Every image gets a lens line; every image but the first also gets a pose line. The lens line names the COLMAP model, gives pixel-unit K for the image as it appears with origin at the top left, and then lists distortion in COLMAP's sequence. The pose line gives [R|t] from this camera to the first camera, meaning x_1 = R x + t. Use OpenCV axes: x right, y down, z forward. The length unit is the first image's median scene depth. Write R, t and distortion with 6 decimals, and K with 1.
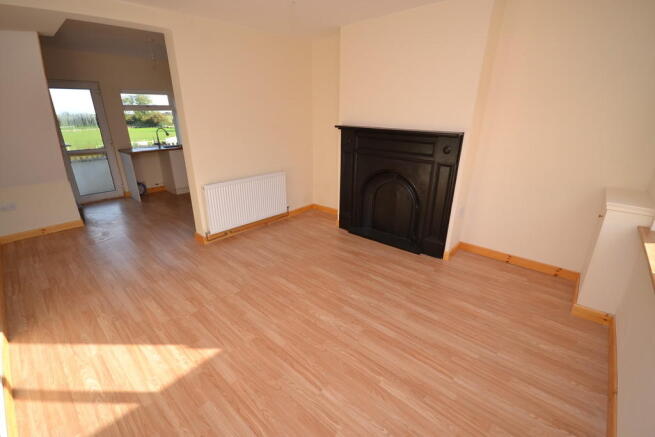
lens RADIAL K [[291.5, 0, 323.9], [0, 291.5, 219.7], [0, 0, 1]] dist [-0.020875, 0.000057]
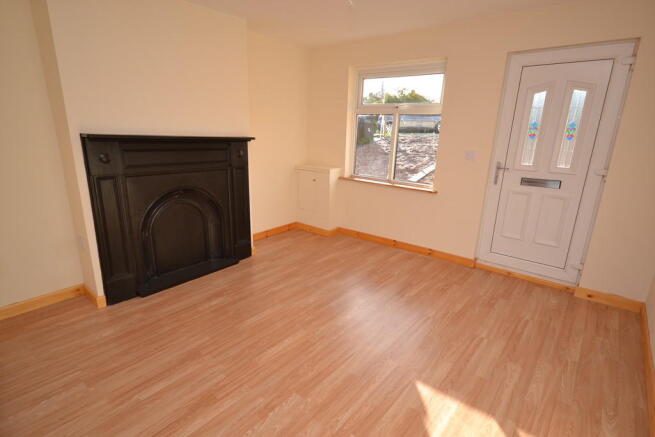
lens RADIAL K [[327.3, 0, 324.1], [0, 327.3, 217.7], [0, 0, 1]] dist [0.002620, -0.000034]
pose [[-0.032651, -0.263627, 0.964072, -0.869567], [0.327714, 0.908437, 0.259512, -0.258406], [-0.944213, 0.324413, 0.056732, 0.783137]]
